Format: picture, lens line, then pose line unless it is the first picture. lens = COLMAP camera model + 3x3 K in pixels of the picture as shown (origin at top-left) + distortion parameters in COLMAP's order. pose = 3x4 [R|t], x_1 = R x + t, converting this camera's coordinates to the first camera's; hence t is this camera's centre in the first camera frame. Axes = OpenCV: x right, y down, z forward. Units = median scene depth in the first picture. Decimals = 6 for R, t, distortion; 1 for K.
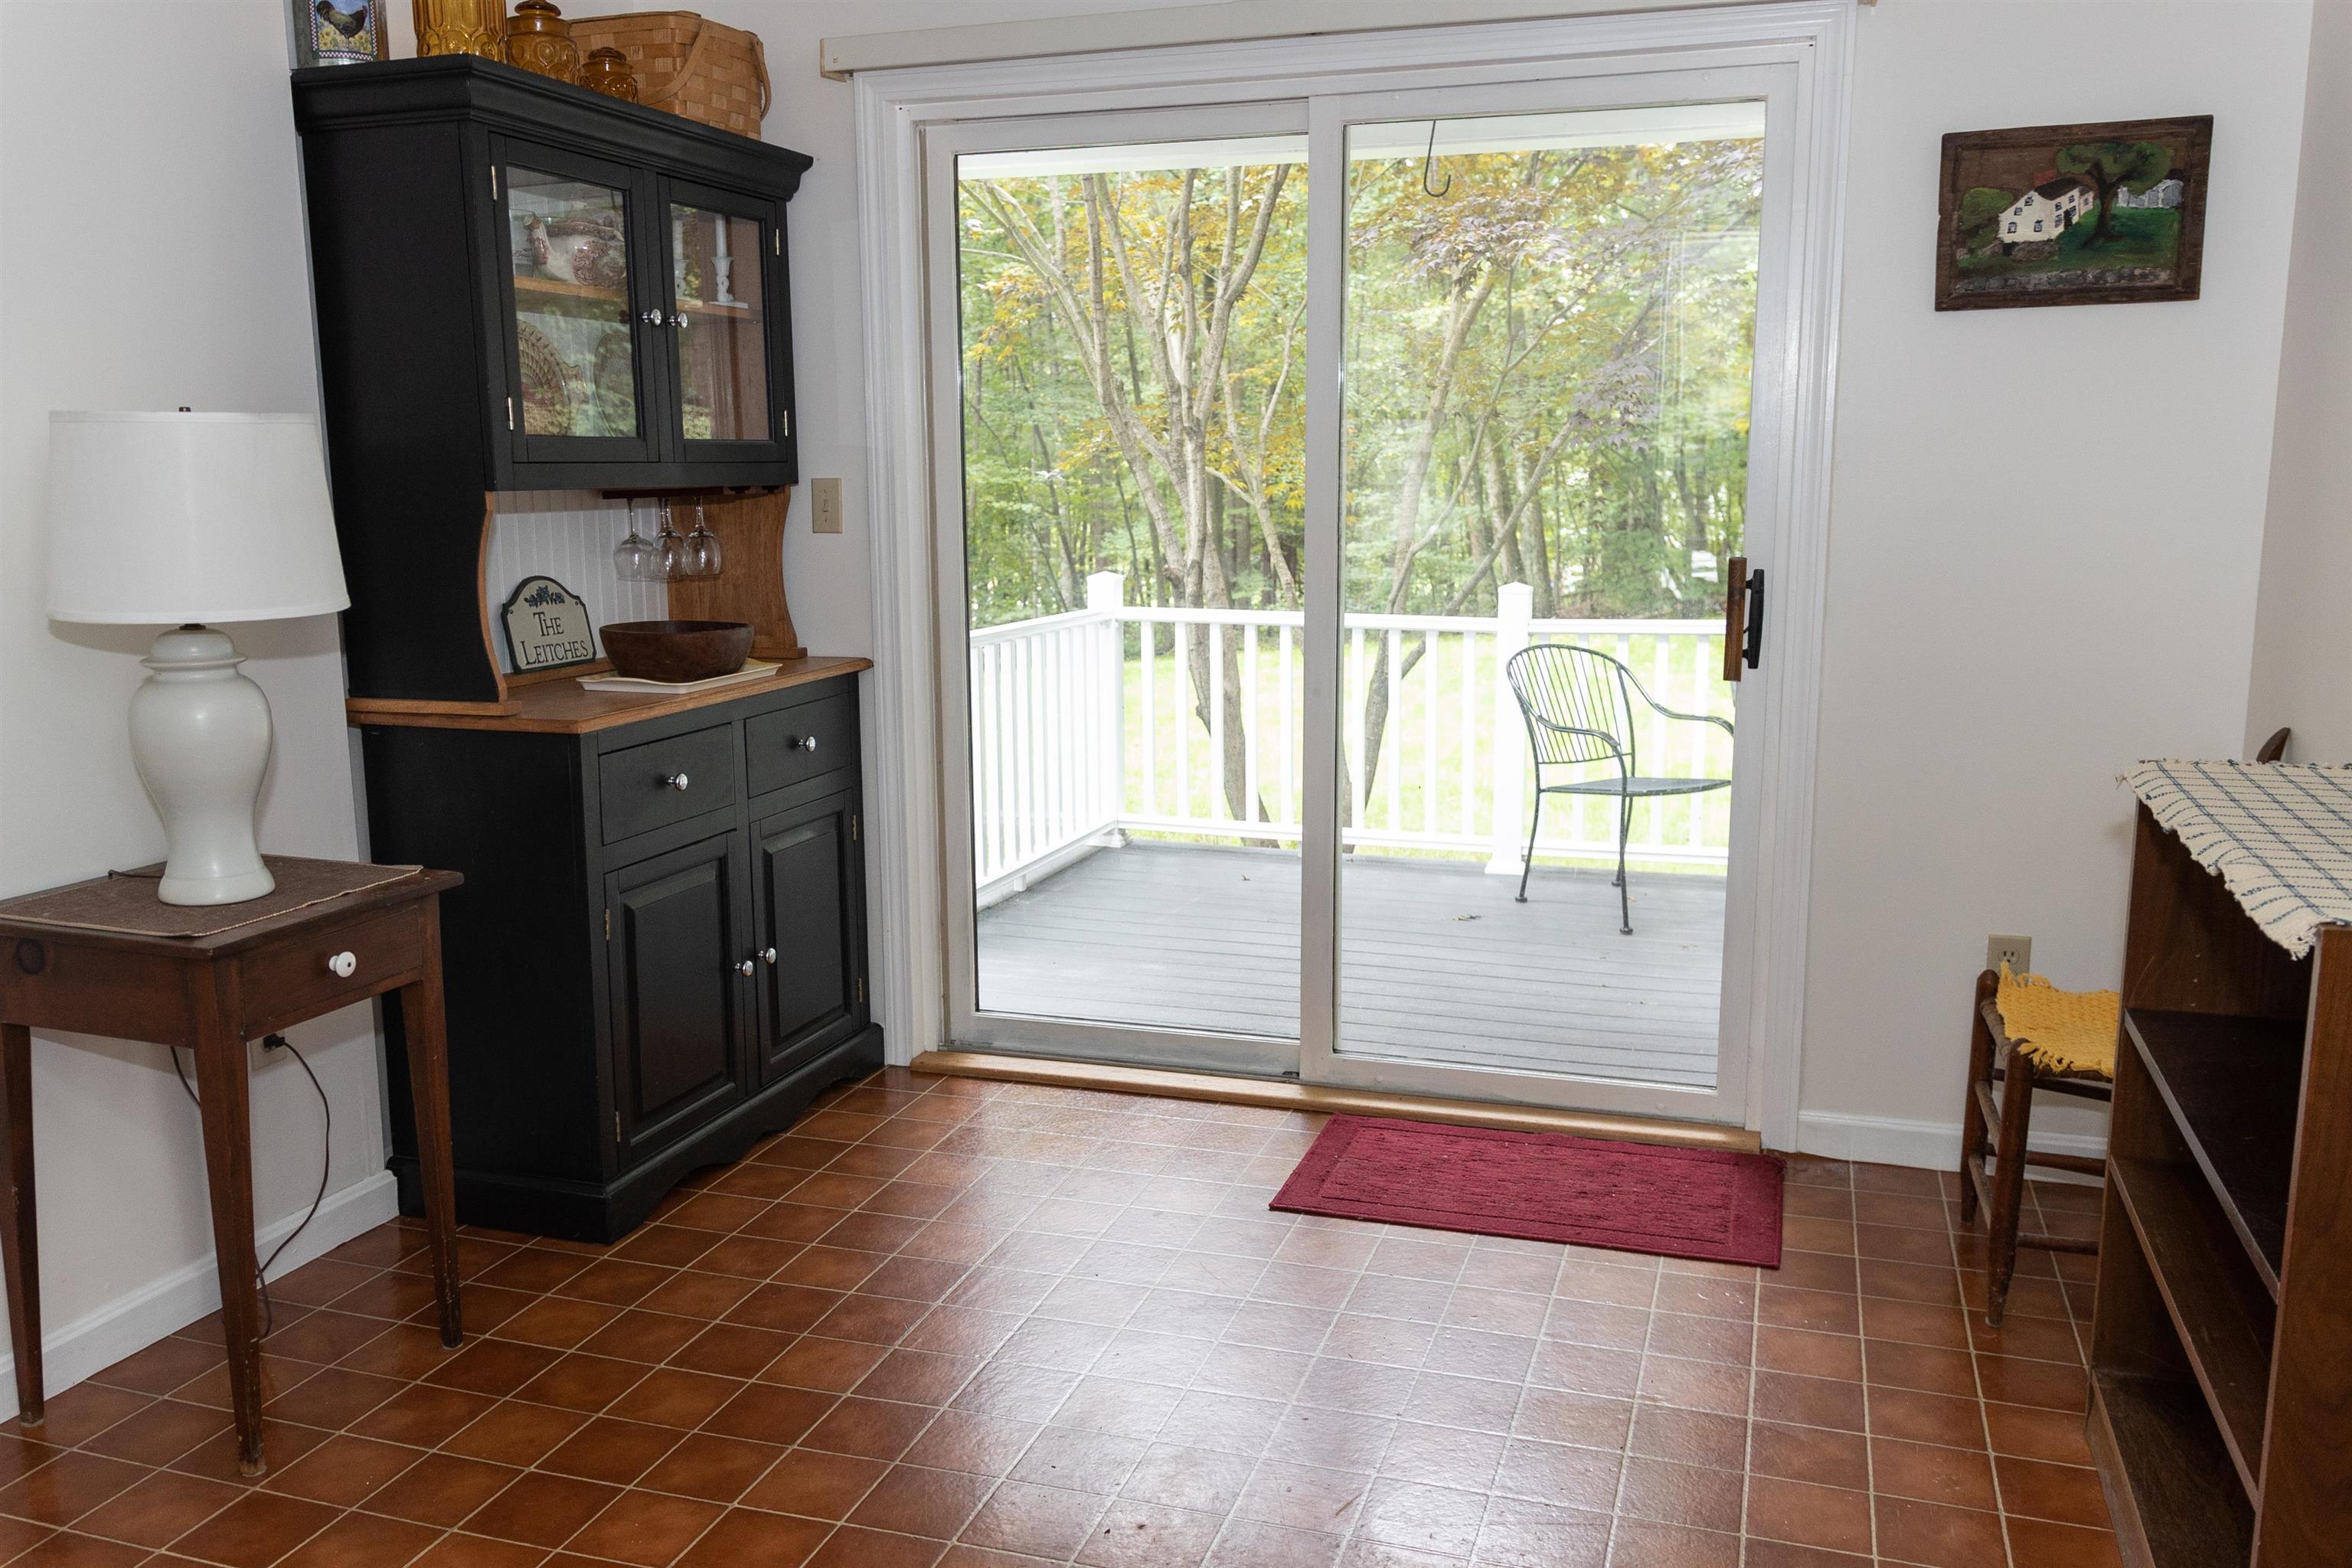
lens RADIAL K [[1908.6, 0, 1174.7], [0, 1908.6, 779.3], [0, 0, 1]] dist [0.032845, -0.020403]
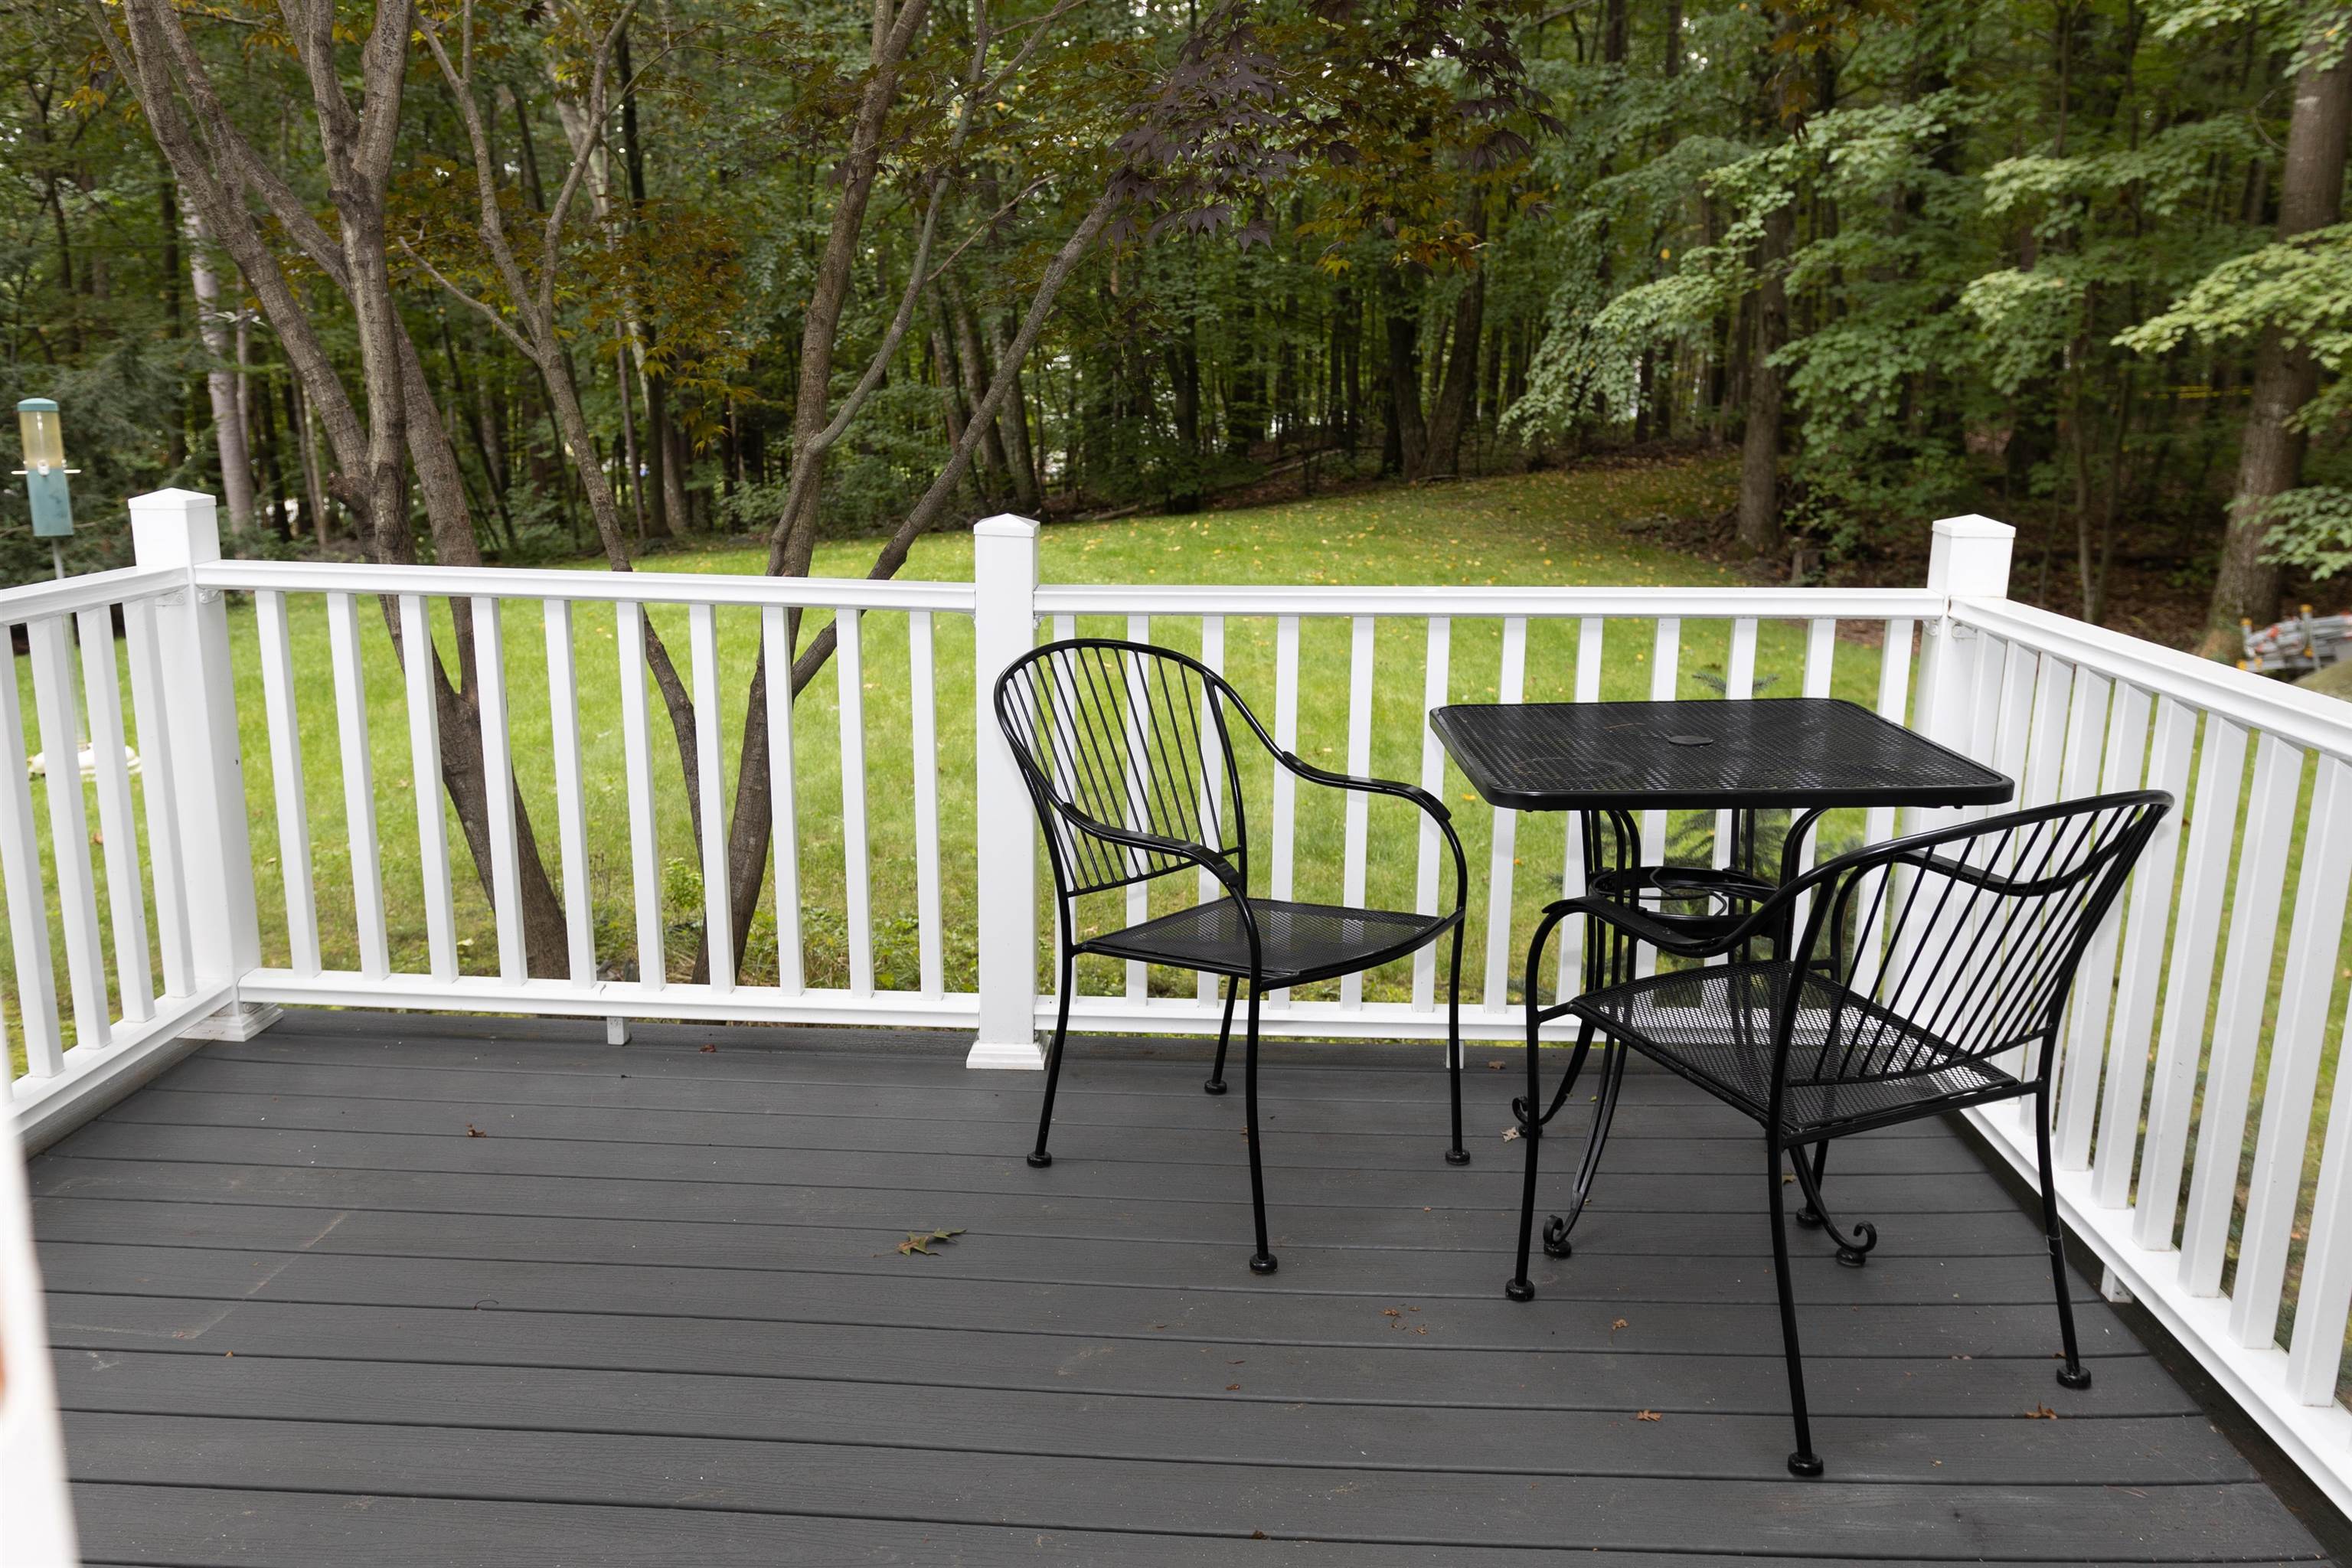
lens RADIAL K [[1908.6, 0, 1178.6], [0, 1908.6, 791.2], [0, 0, 1]] dist [0.032845, -0.020403]
pose [[0.963979, -0.045295, 0.262091, 0.077956], [0.028168, 0.997237, 0.068740, -0.057249], [-0.264481, -0.058882, 0.962592, 0.447724]]
